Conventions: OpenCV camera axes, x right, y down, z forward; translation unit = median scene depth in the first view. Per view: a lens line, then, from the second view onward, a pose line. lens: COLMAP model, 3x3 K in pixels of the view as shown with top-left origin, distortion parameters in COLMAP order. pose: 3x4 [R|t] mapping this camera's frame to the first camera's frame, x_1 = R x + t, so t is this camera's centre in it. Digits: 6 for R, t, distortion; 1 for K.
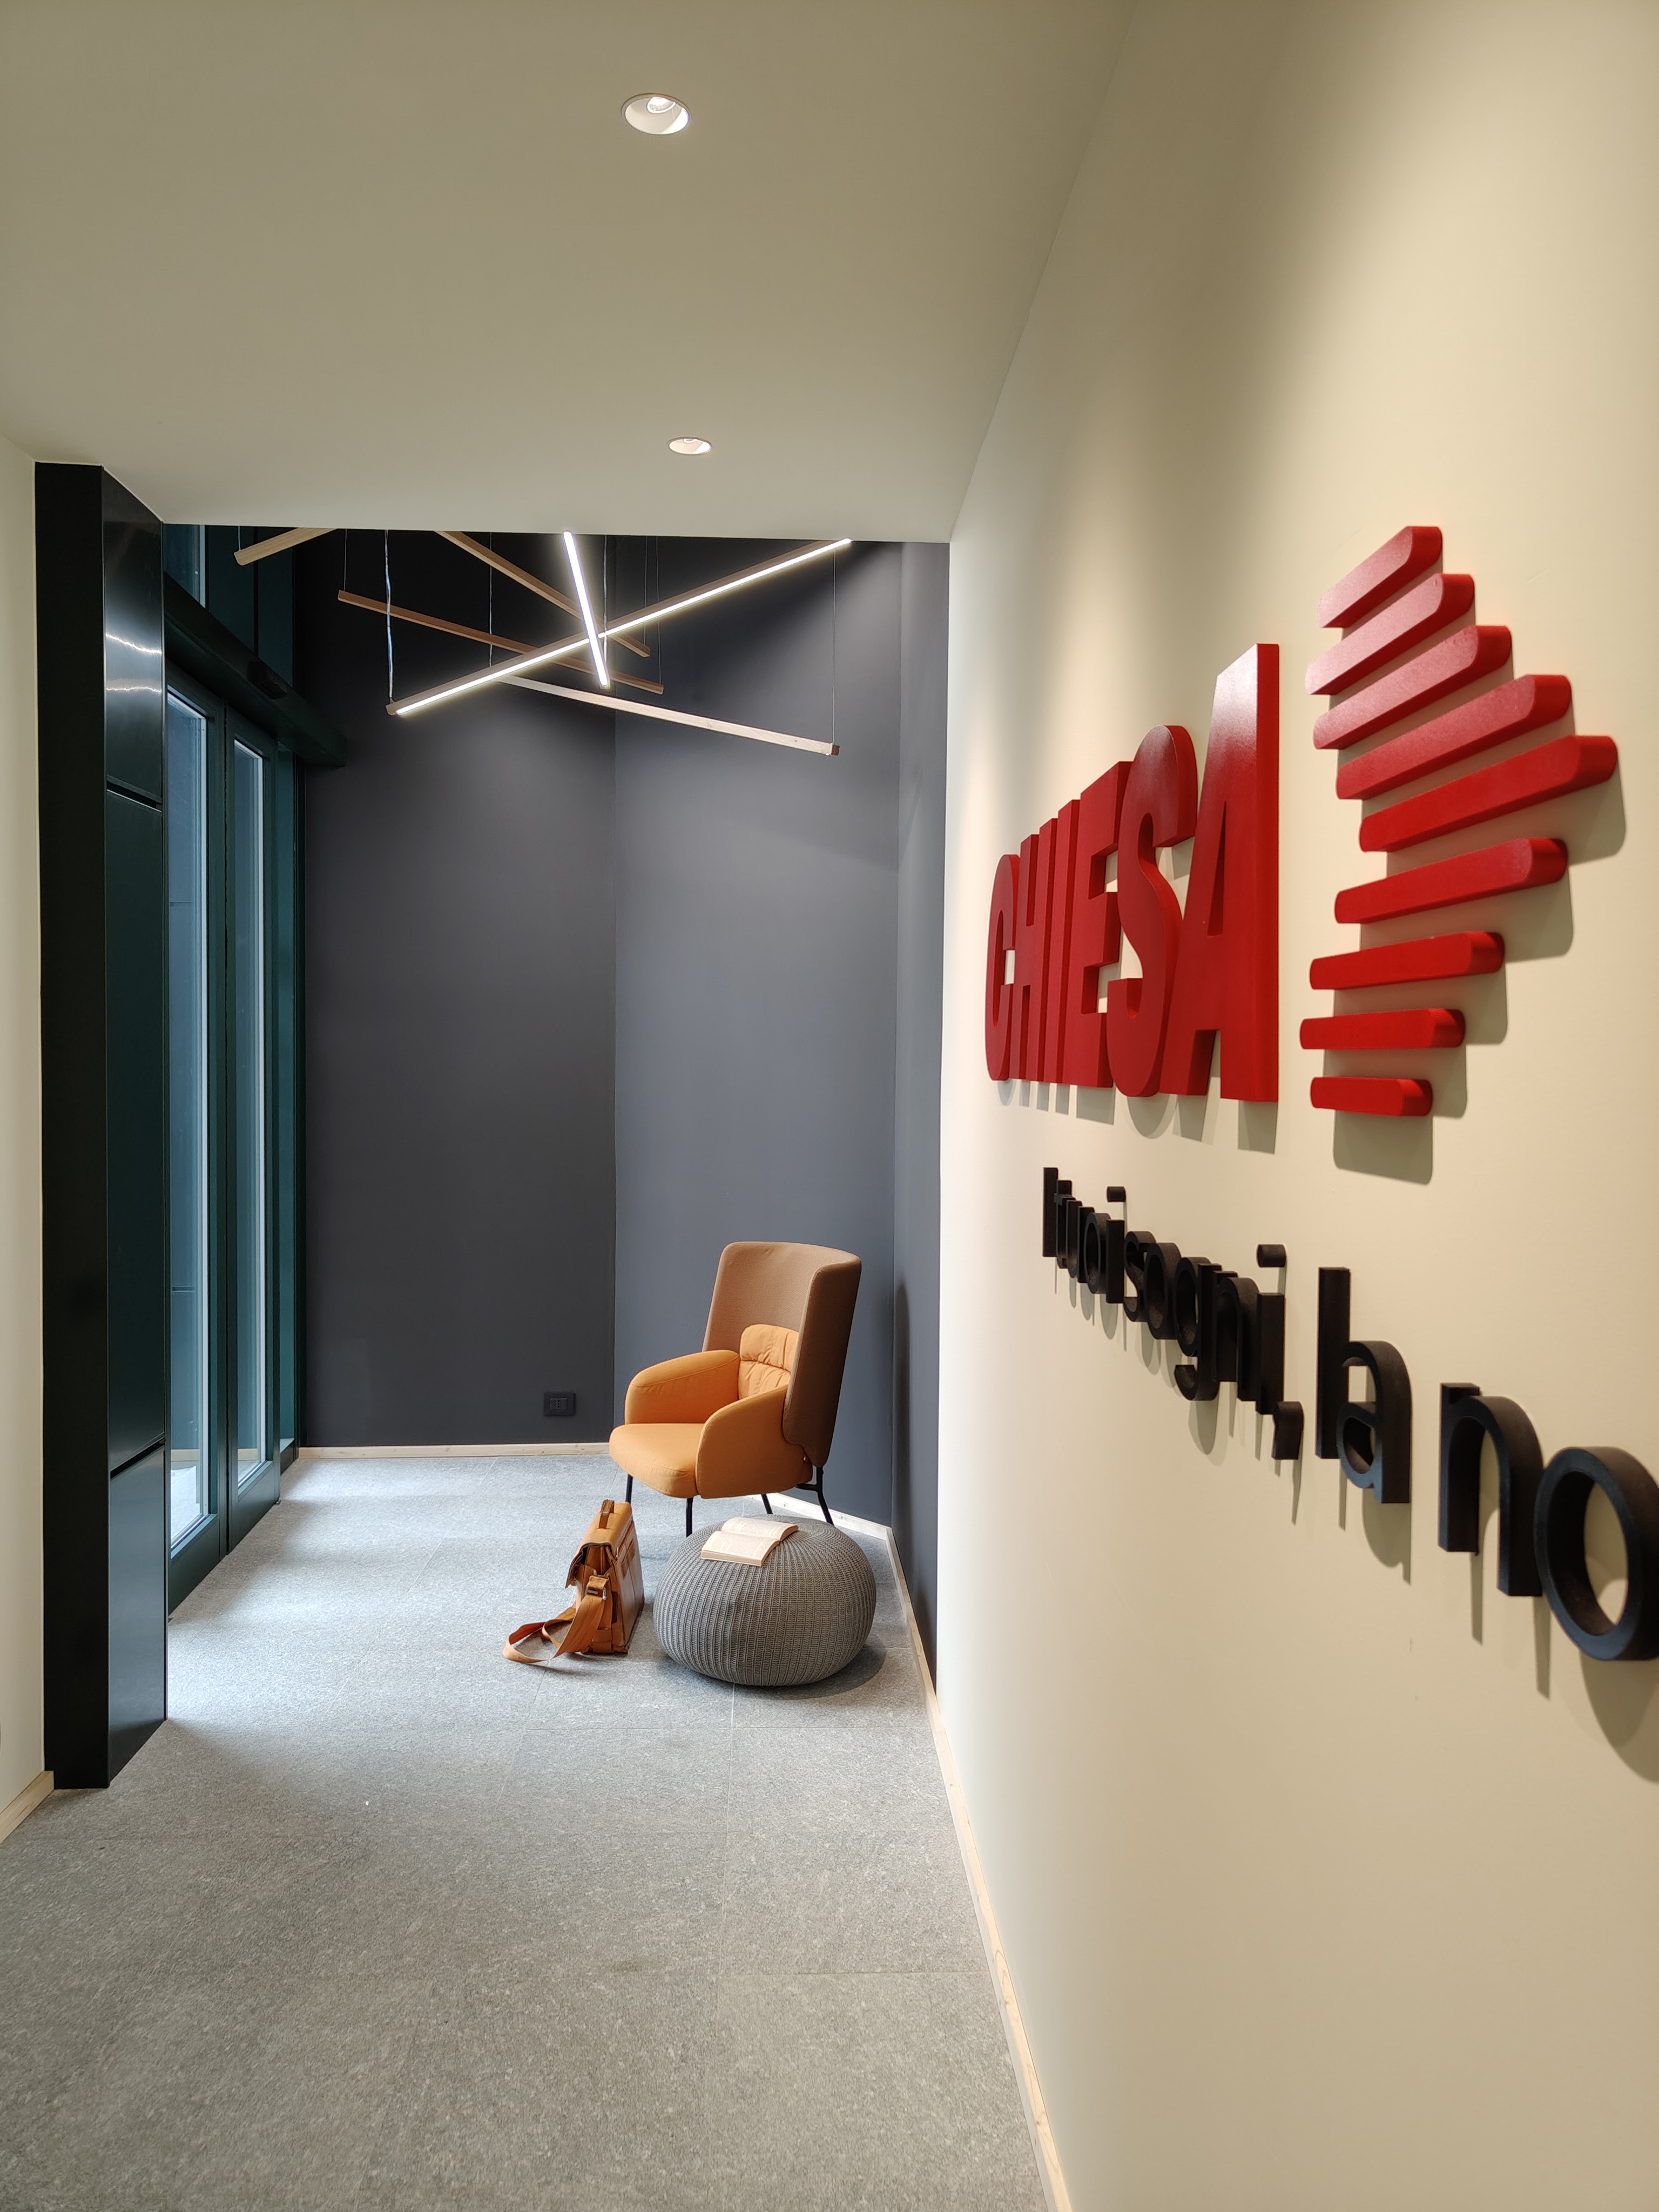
lens RADIAL K [[1580.7, 0, 840.1], [0, 1580.7, 1095.9], [0, 0, 1]] dist [0.016119, -0.007777]
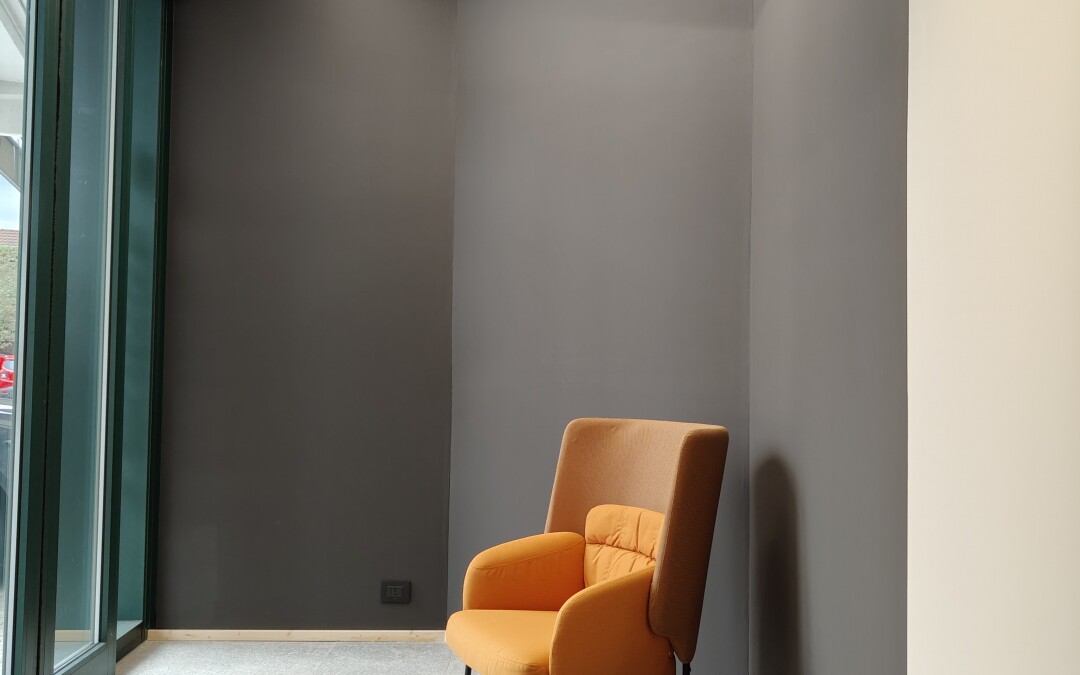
lens RADIAL K [[1003.4, 0, 534.8], [0, 1003.4, 339.3], [0, 0, 1]] dist [0.011164, 0.000000]
pose [[0.998739, 0.004017, -0.050037, -0.062953], [-0.007425, 0.997650, -0.068114, 0.086353], [0.049646, 0.068400, 0.996422, 0.393674]]
